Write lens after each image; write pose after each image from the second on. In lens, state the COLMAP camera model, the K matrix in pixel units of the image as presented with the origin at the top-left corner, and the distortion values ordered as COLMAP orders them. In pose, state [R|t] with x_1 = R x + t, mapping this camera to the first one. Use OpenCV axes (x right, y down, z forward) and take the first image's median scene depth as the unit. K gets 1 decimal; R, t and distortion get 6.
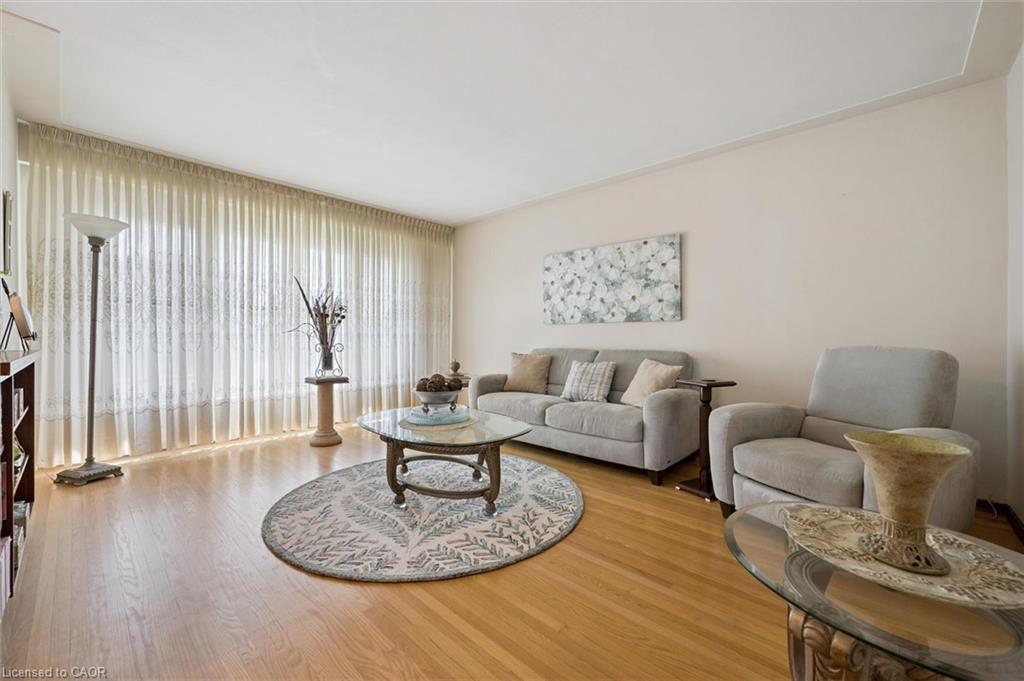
lens RADIAL K [[408.1, 0, 515.3], [0, 408.1, 334.8], [0, 0, 1]] dist [-0.000072, -0.000091]
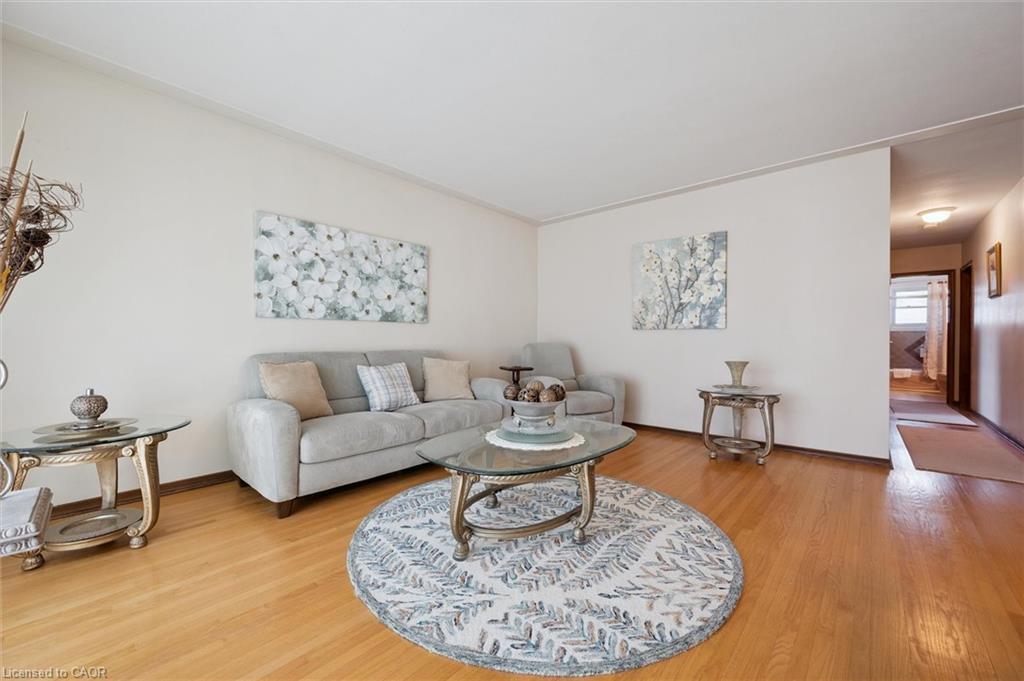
lens RADIAL K [[403.6, 0, 510.6], [0, 403.6, 338.6], [0, 0, 1]] dist [-0.000497, -0.000308]
pose [[-0.016588, 0.003387, 0.999857, -0.755951], [-0.007217, 0.999968, -0.003507, 0.011245], [-0.999836, -0.007274, -0.016563, 0.801736]]
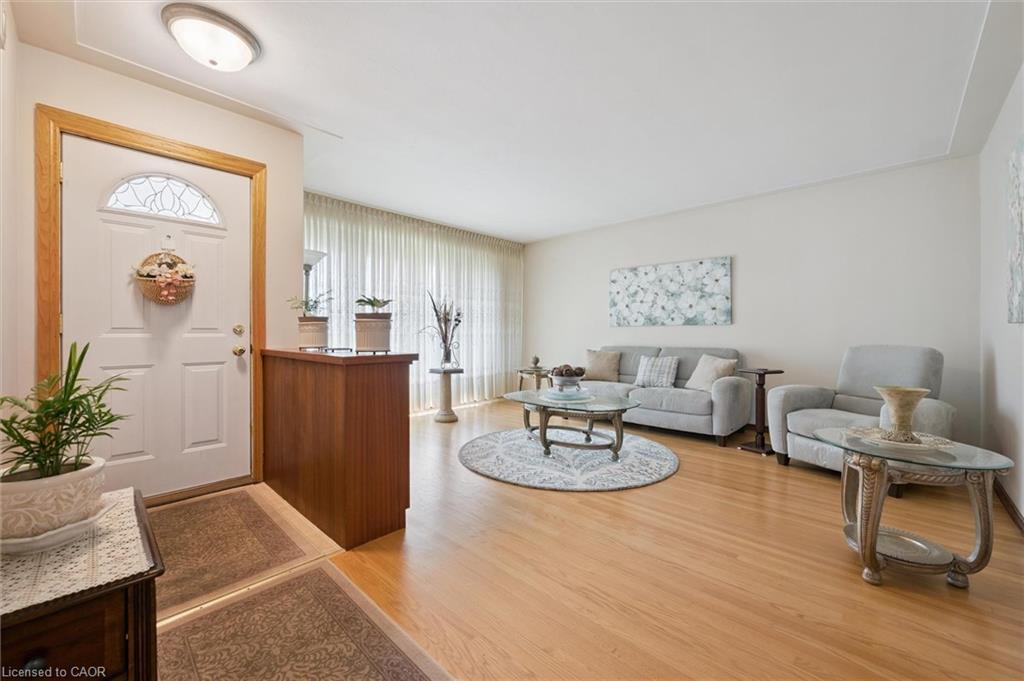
lens RADIAL K [[404.4, 0, 513.8], [0, 404.4, 331.2], [0, 0, 1]] dist [-0.000415, 0.000015]
pose [[0.999850, 0.000651, -0.017303, -0.261009], [-0.000705, 0.999995, -0.003123, -0.009390], [0.017301, 0.003135, 0.999845, -0.288362]]
